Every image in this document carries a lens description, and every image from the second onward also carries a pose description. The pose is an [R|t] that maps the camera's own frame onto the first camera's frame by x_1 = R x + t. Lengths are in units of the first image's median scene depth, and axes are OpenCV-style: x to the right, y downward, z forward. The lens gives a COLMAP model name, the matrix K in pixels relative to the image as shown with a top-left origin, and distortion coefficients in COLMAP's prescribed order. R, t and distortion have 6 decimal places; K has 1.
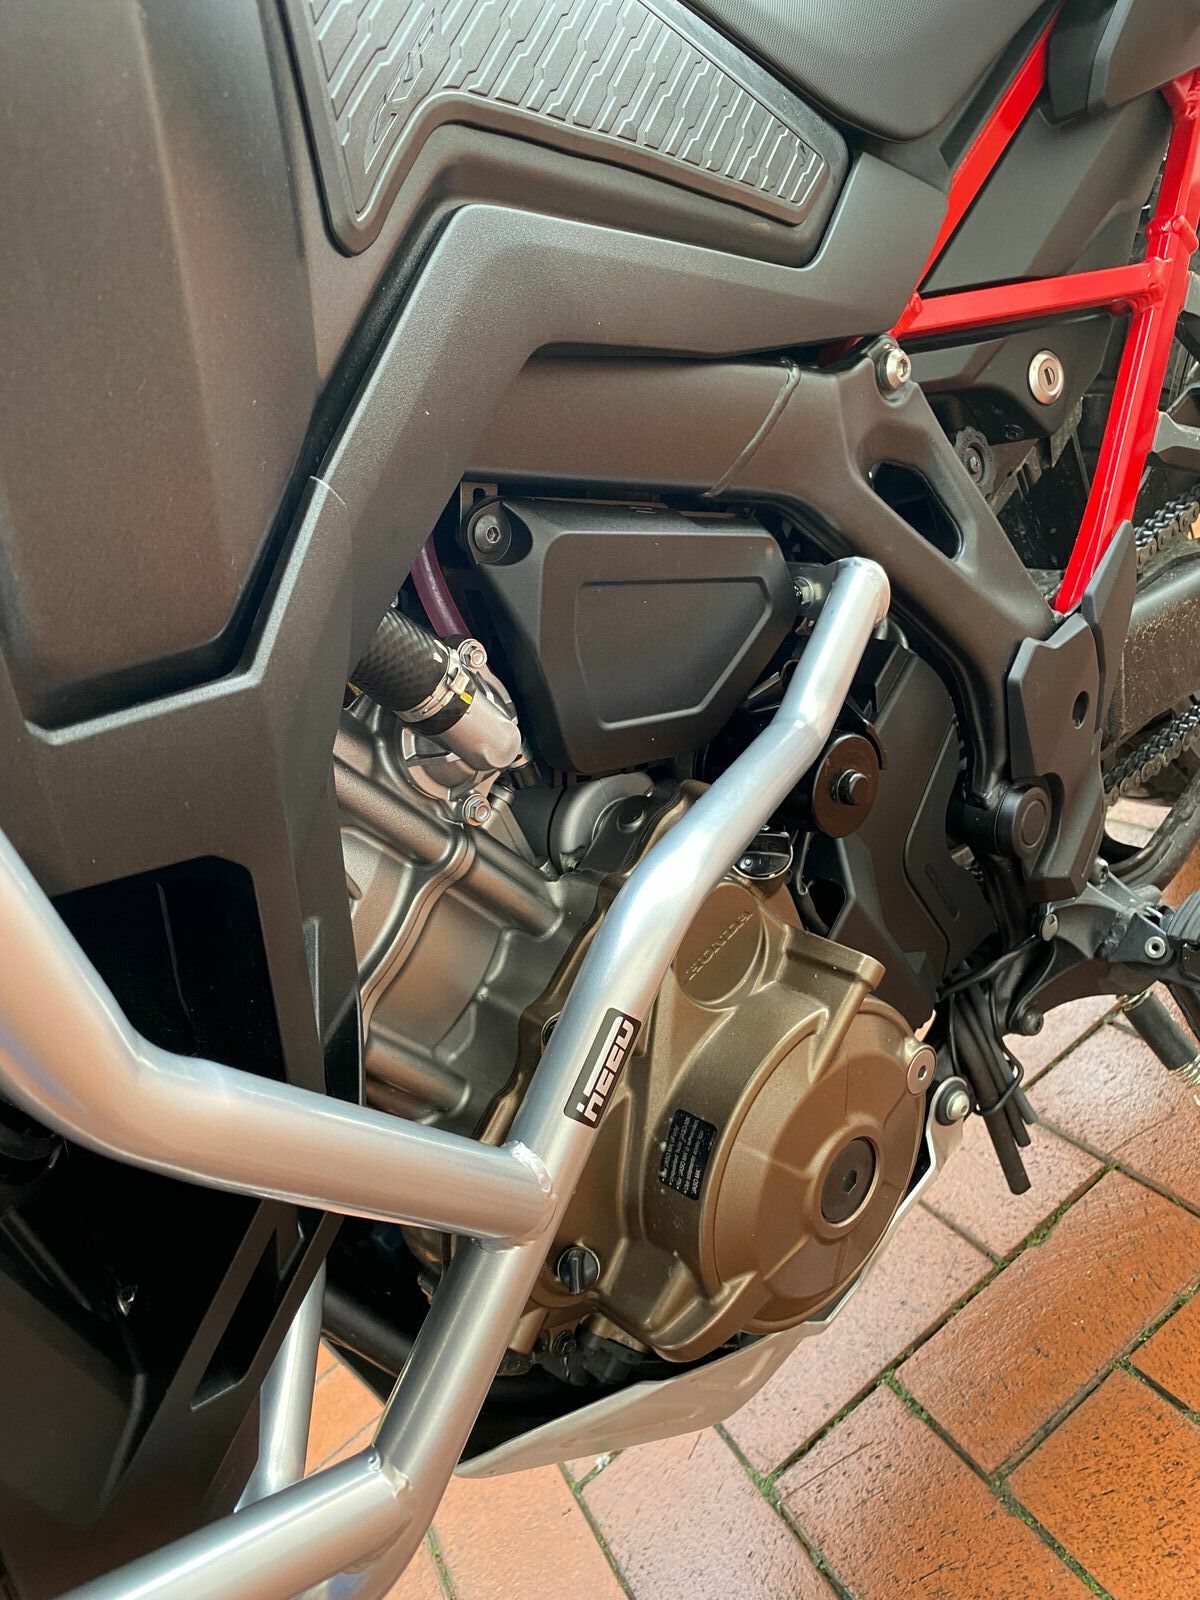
lens RADIAL K [[1223.8, 0, 602.3], [0, 1223.8, 795.8], [0, 0, 1]] dist [0.023691, -0.027123]
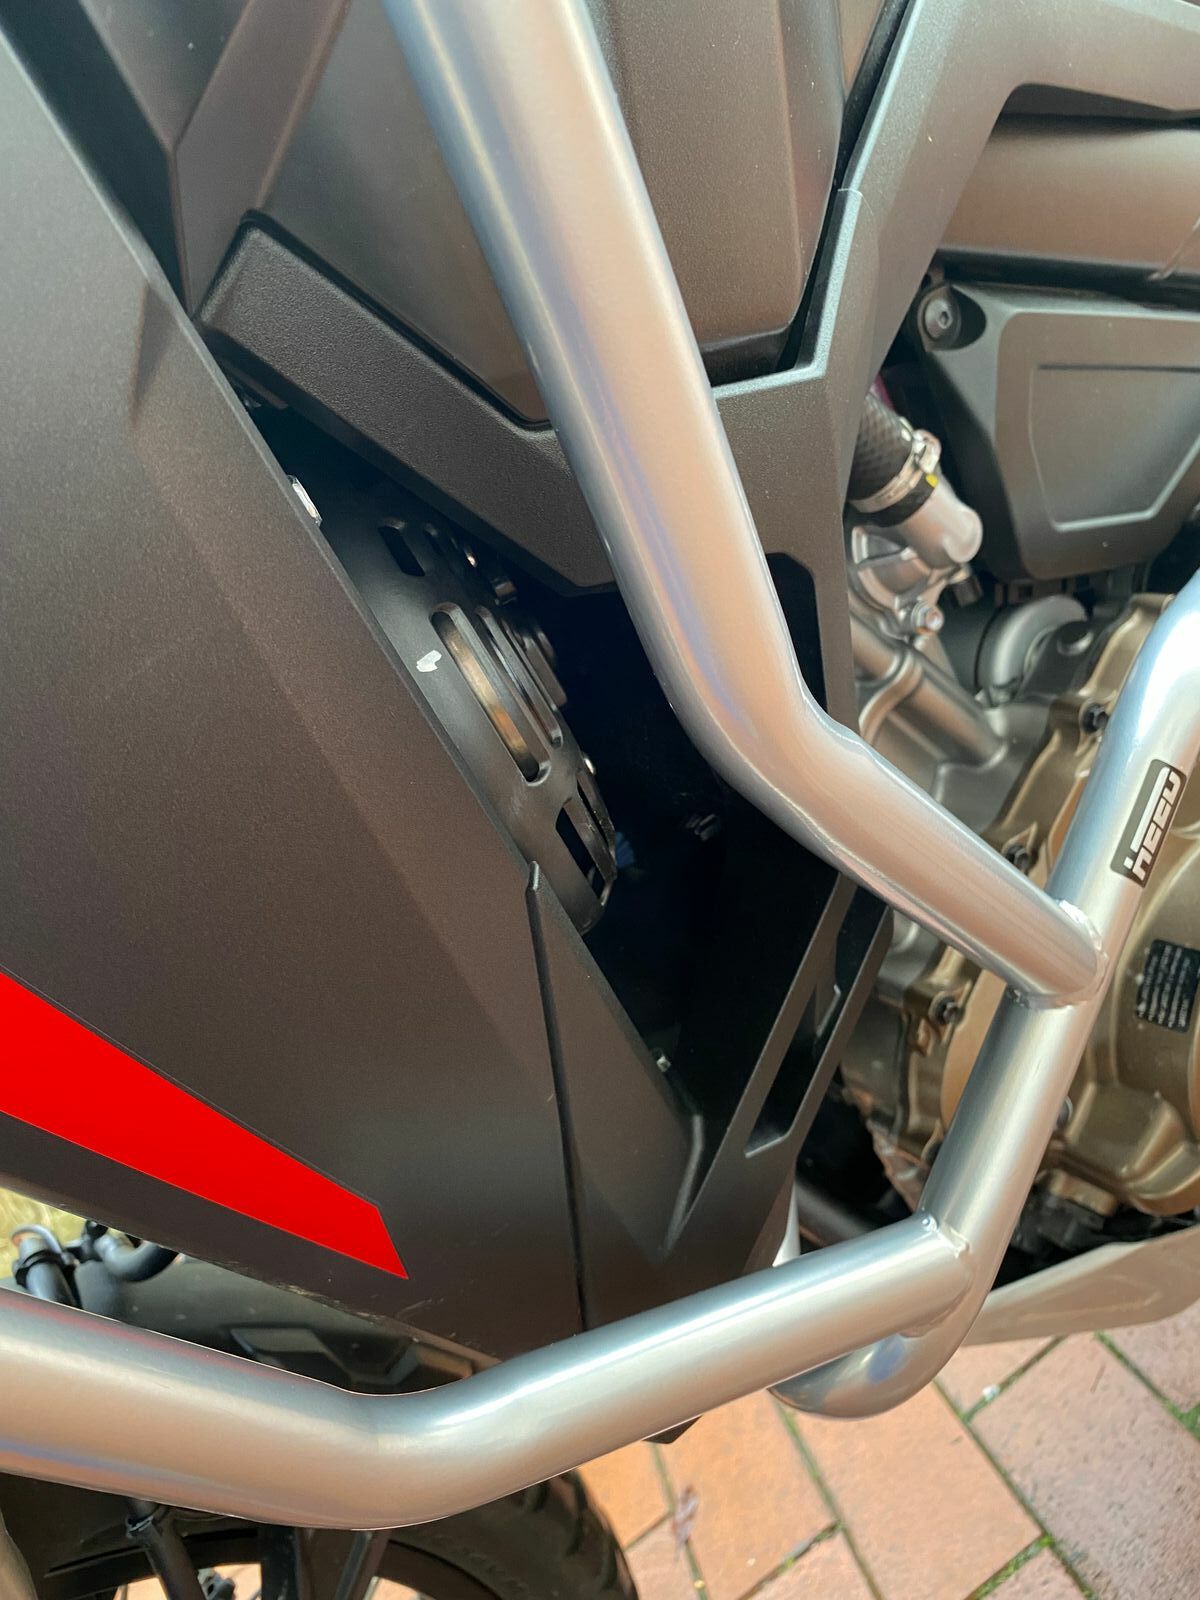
lens RADIAL K [[1223.8, 0, 476.7], [0, 1223.8, 920.9], [0, 0, 1]] dist [0.023691, -0.027123]
pose [[0.980738, -0.034376, -0.192281, -0.260906], [0.034016, 0.999408, -0.005177, 0.231334], [0.192345, -0.001463, 0.981326, -0.002082]]
